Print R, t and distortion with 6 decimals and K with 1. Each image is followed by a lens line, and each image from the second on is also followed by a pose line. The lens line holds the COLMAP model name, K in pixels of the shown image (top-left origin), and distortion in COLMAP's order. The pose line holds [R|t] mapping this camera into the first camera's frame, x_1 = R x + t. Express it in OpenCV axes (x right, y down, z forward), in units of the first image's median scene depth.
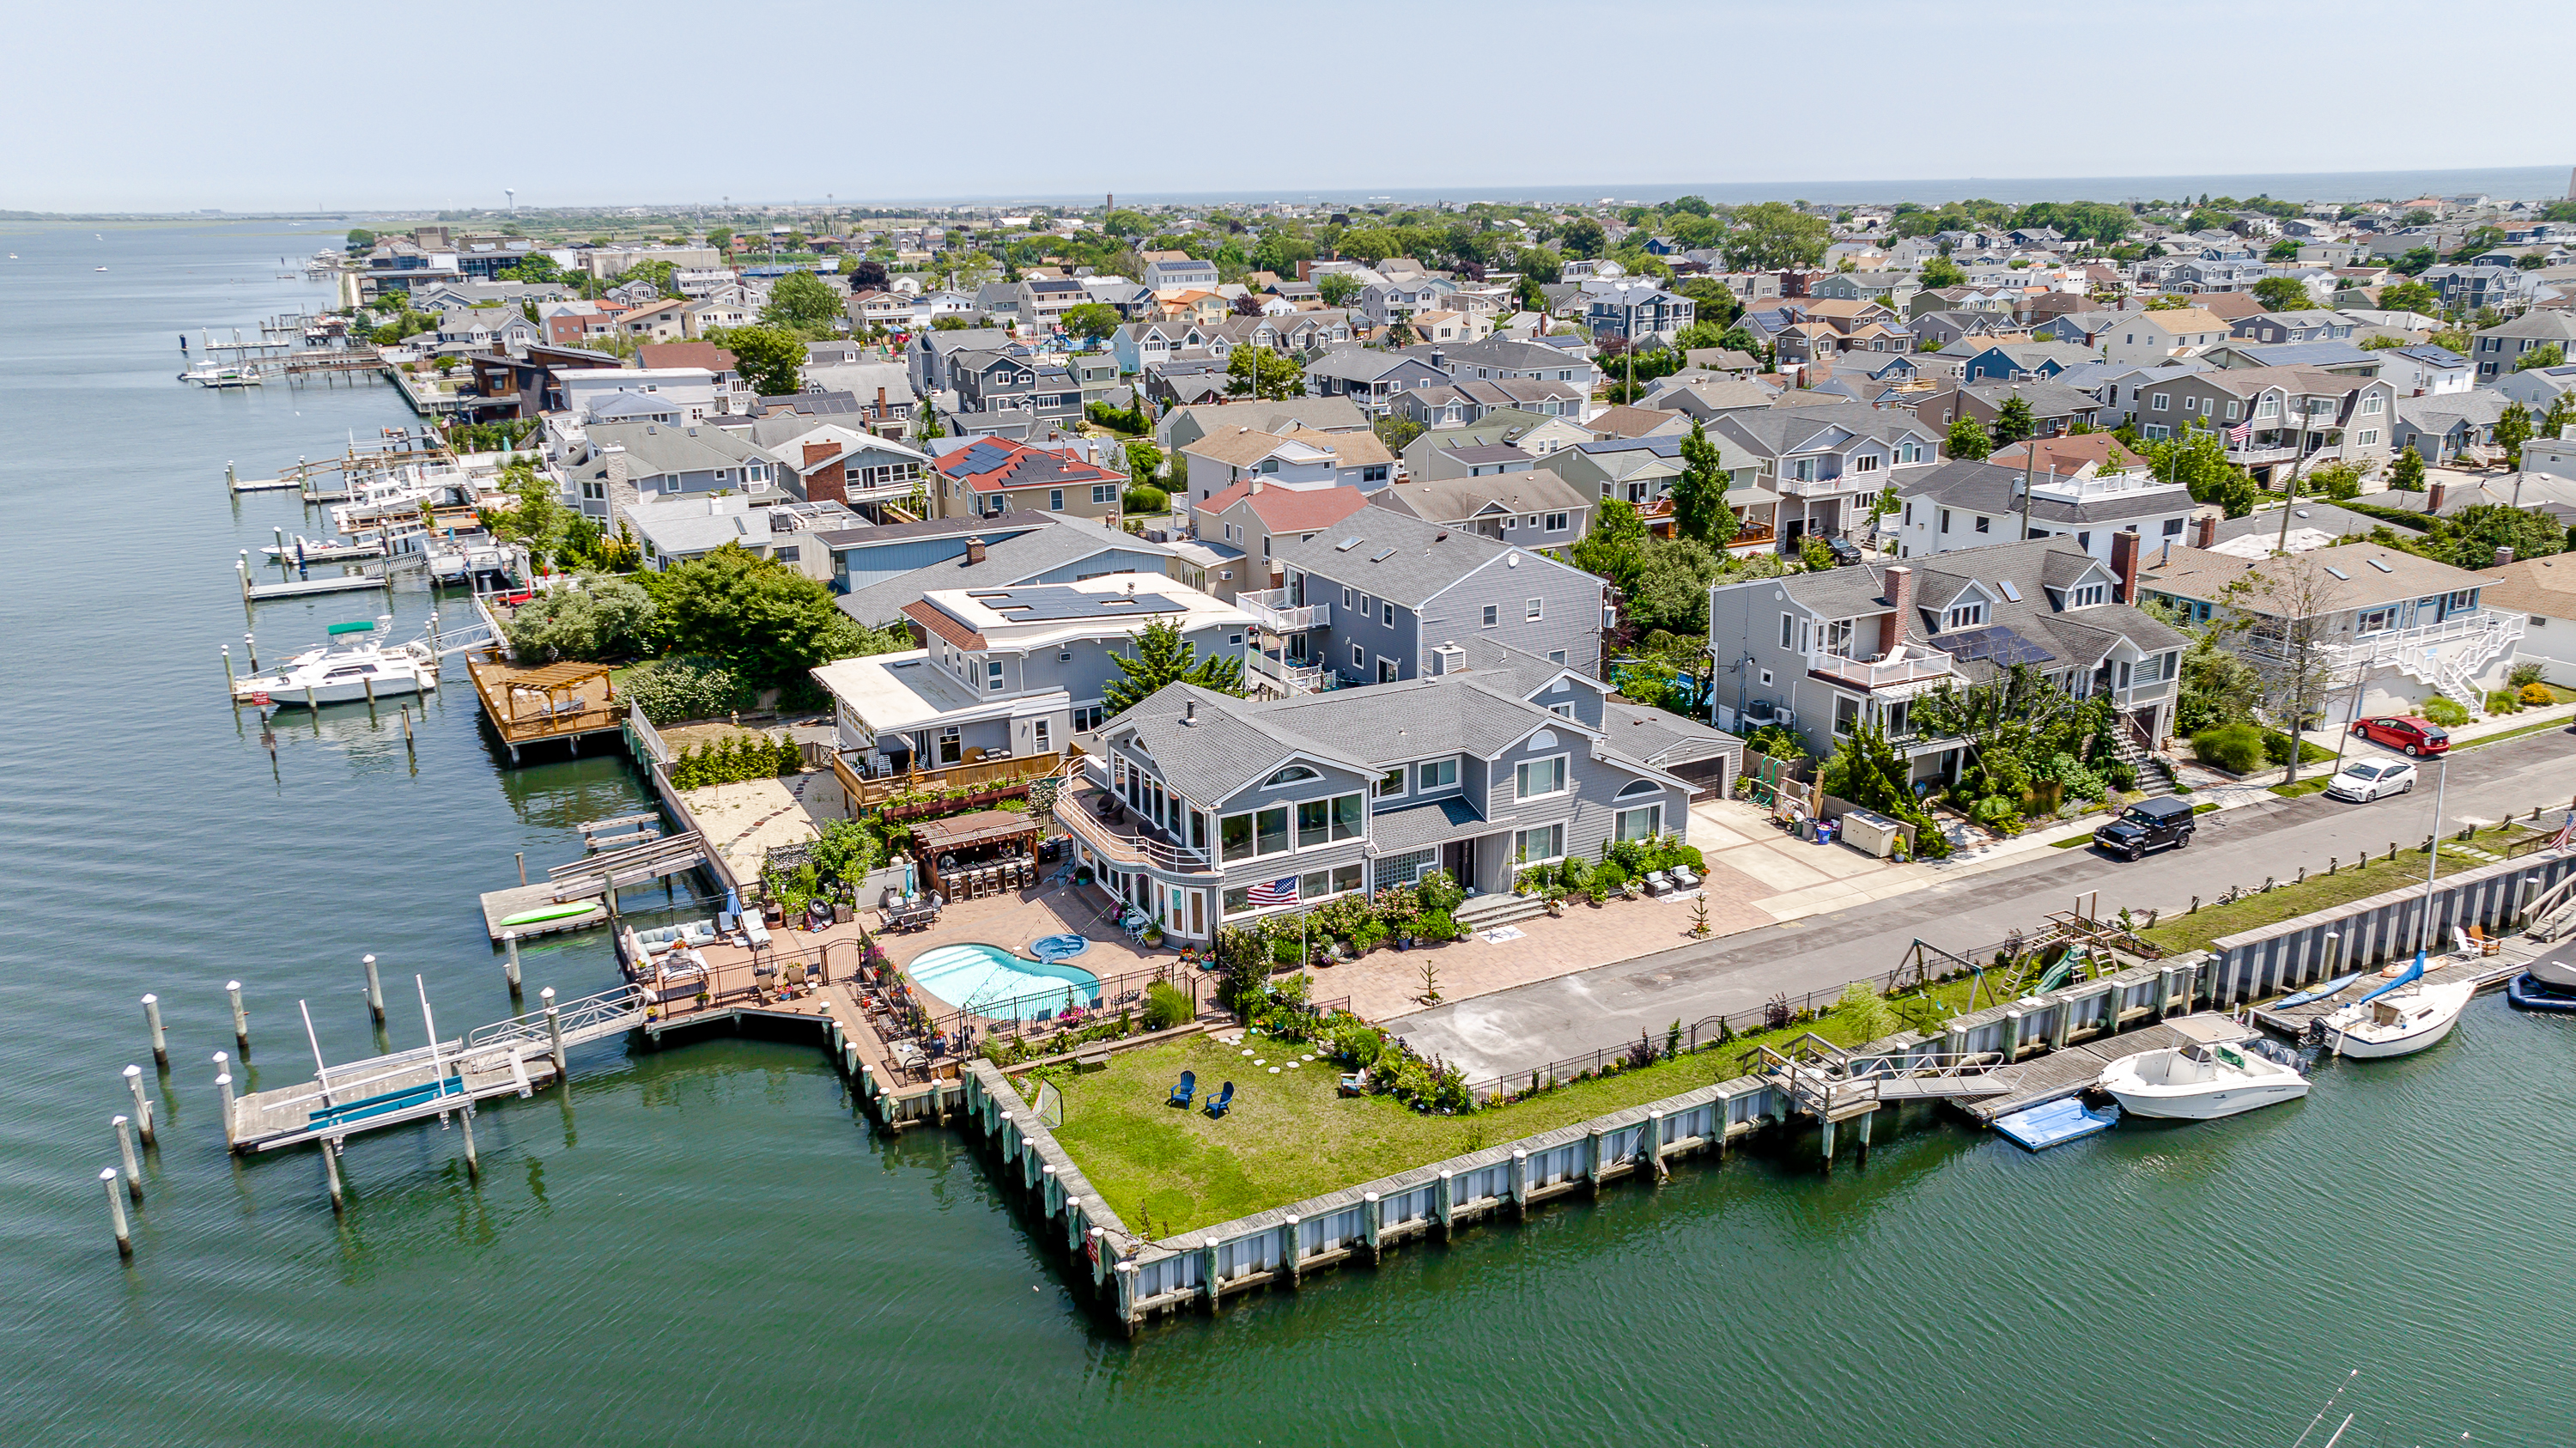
lens RADIAL K [[1814.0, 0, 1279.4], [0, 1814.0, 728.8], [0, 0, 1]] dist [-0.025352, 0.043772]
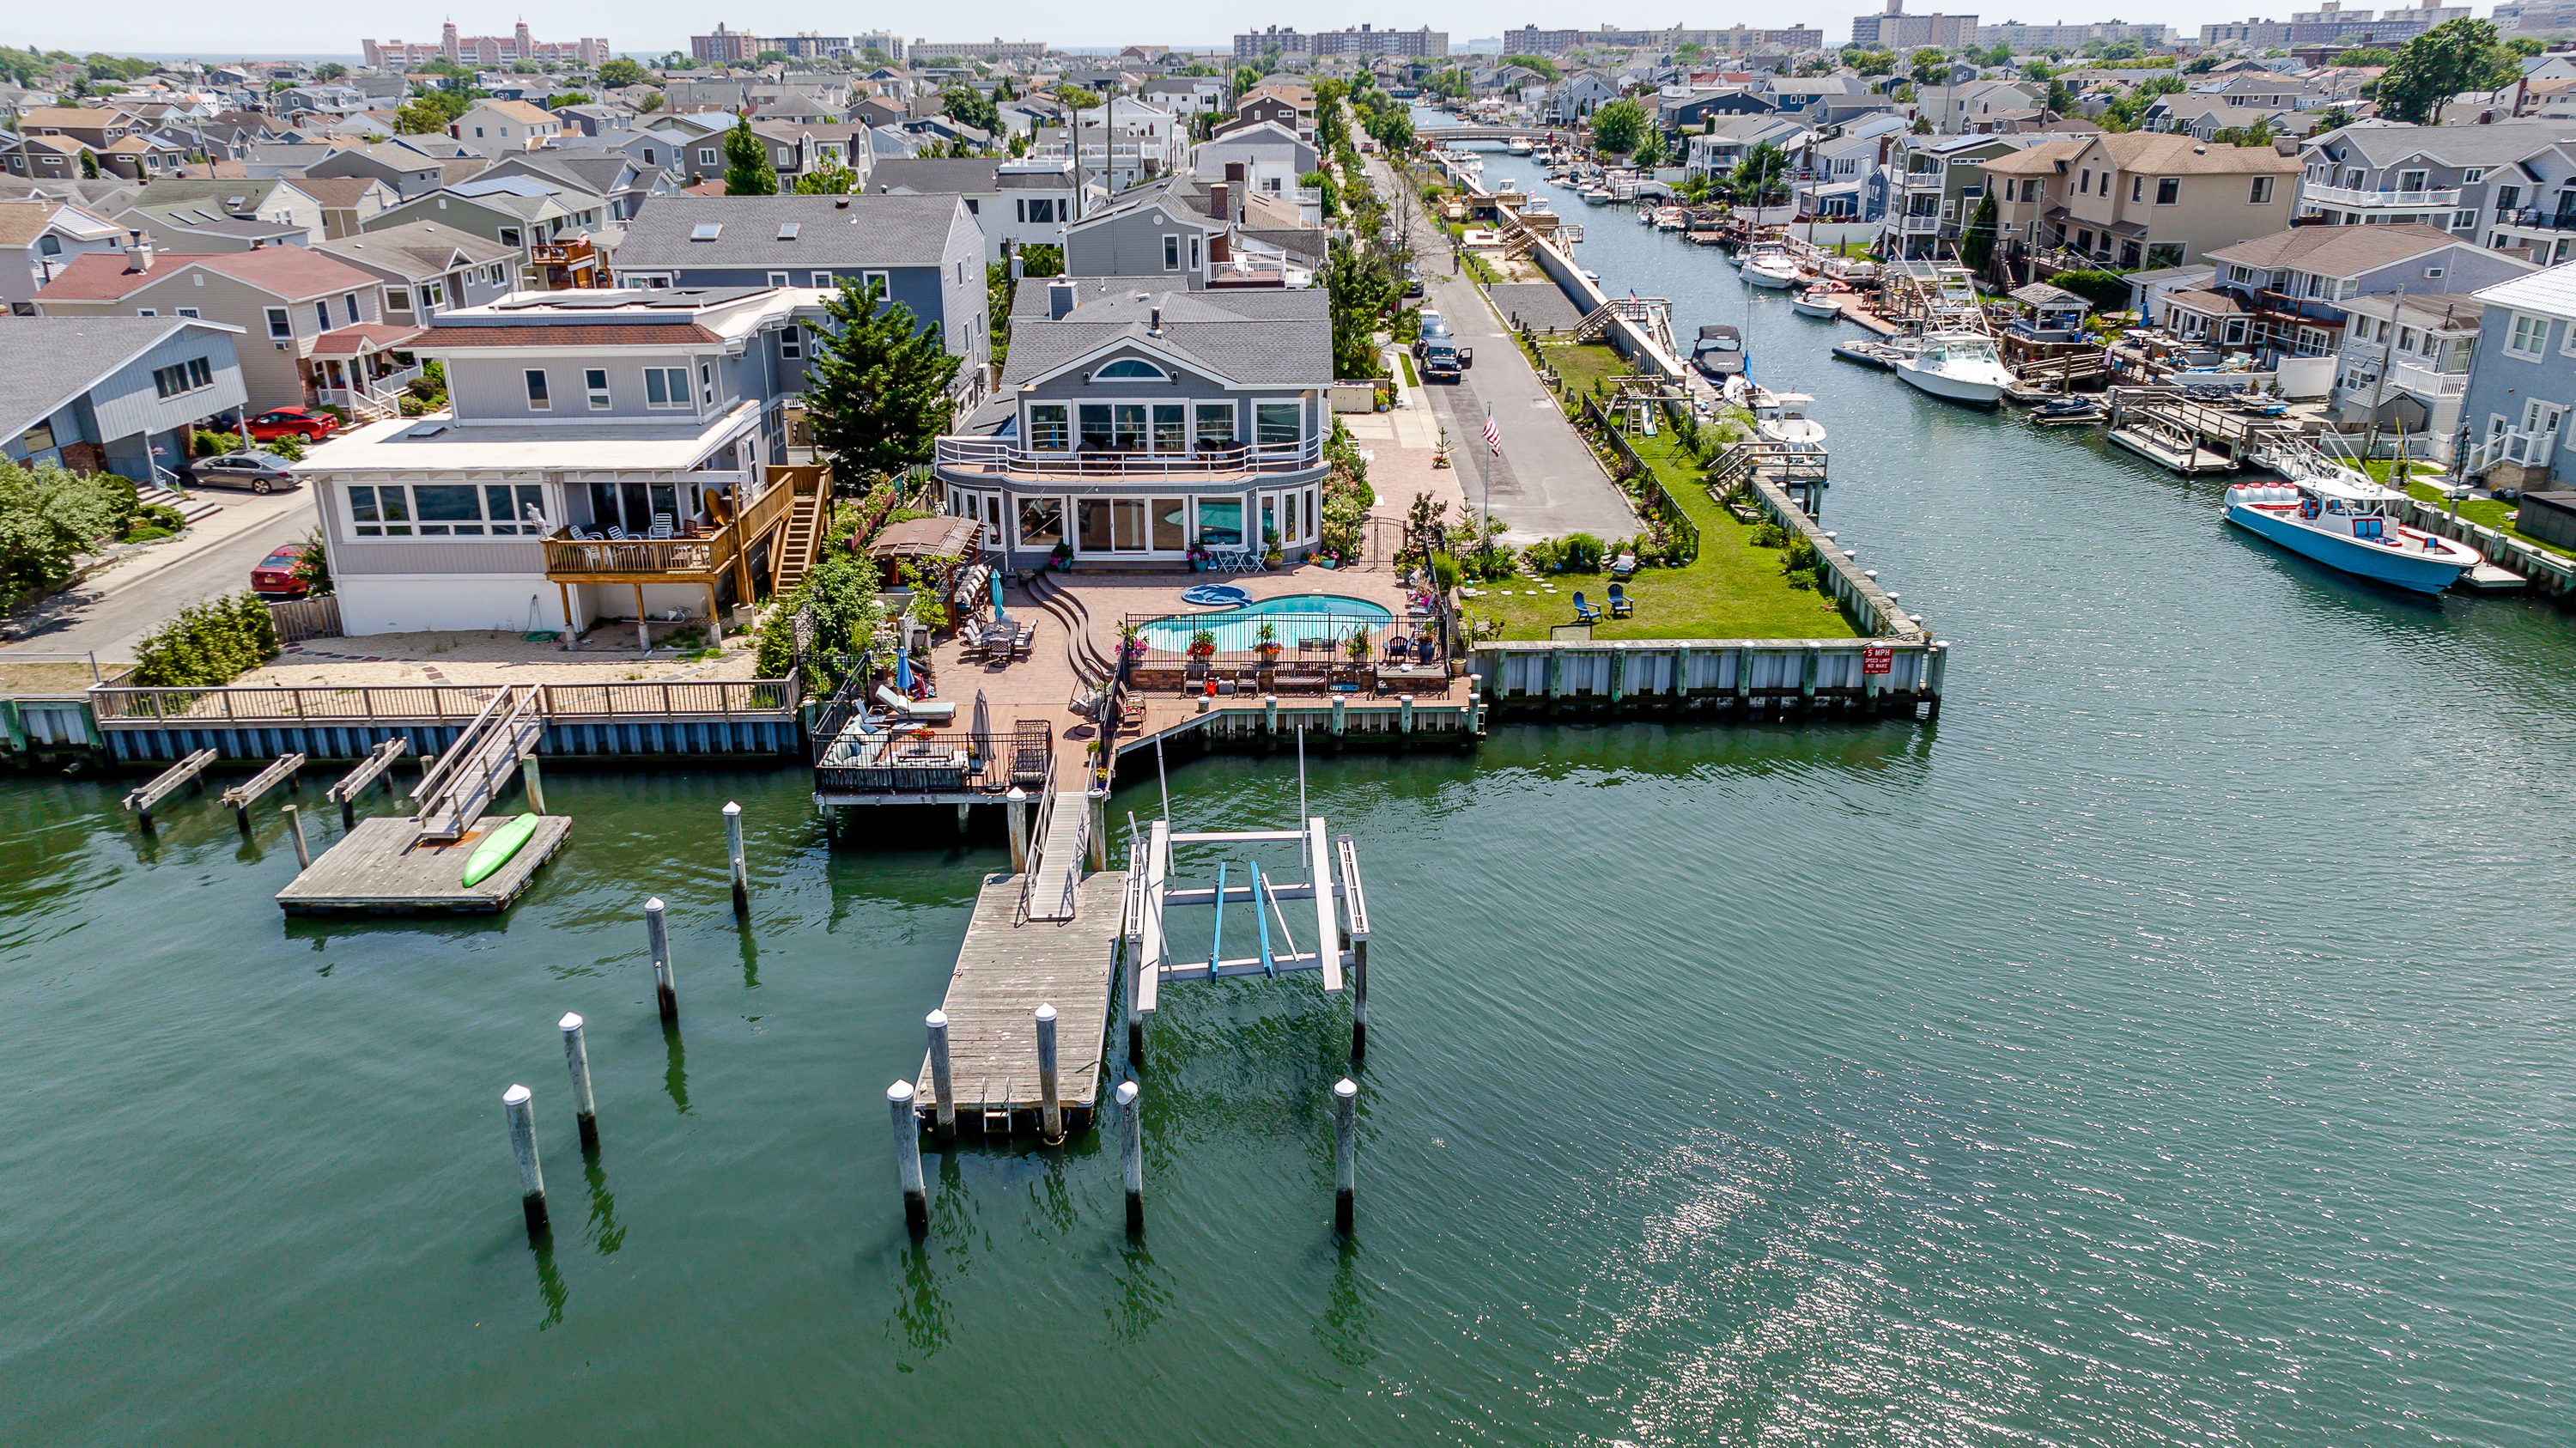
lens RADIAL K [[1814.0, 0, 1279.4], [0, 1814.0, 728.8], [0, 0, 1]] dist [-0.025352, 0.043772]
pose [[0.462592, -0.301645, 0.833678, -0.774410], [0.254214, 0.945984, 0.201221, 0.014882], [-0.849343, 0.118849, 0.514287, 0.507286]]
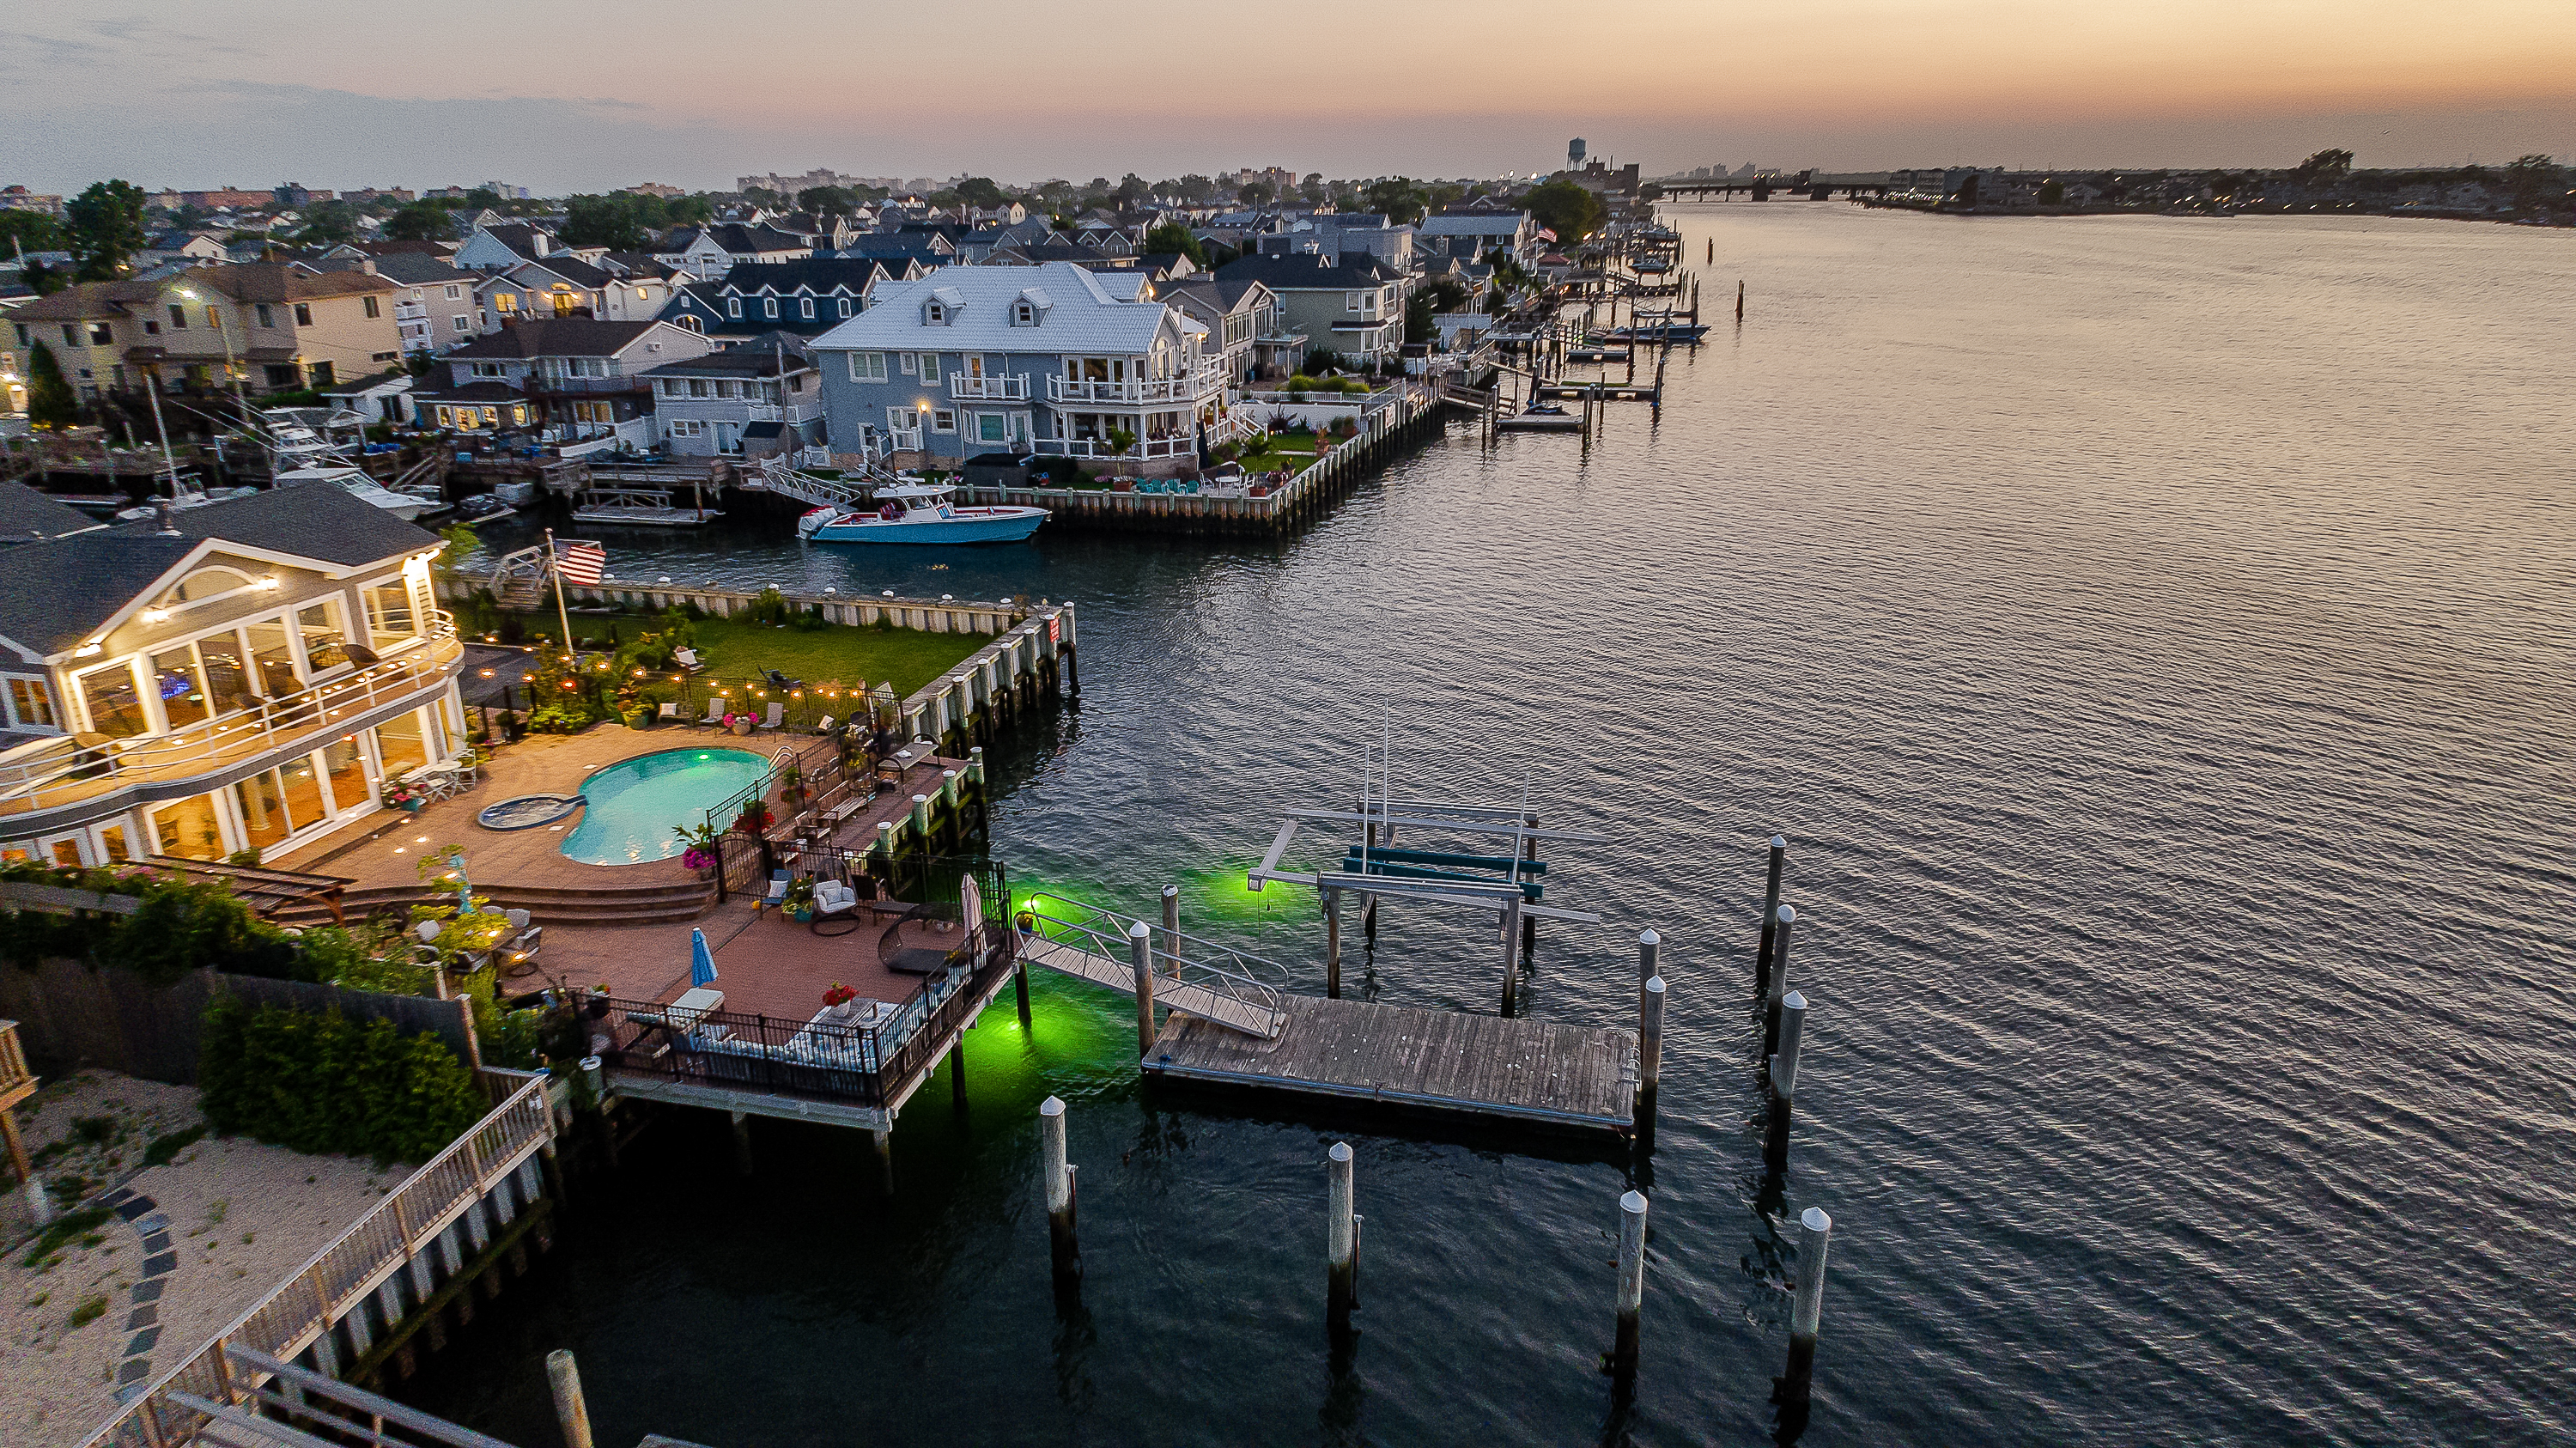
lens RADIAL K [[1560.9, 0, 1282.5], [0, 1560.9, 723.8], [0, 0, 1]] dist [-0.007374, -0.002549]
pose [[-0.744670, -0.191064, 0.639500, -0.640996], [0.219264, 0.834938, 0.504779, -0.126388], [-0.630388, 0.516114, -0.579860, 1.059954]]
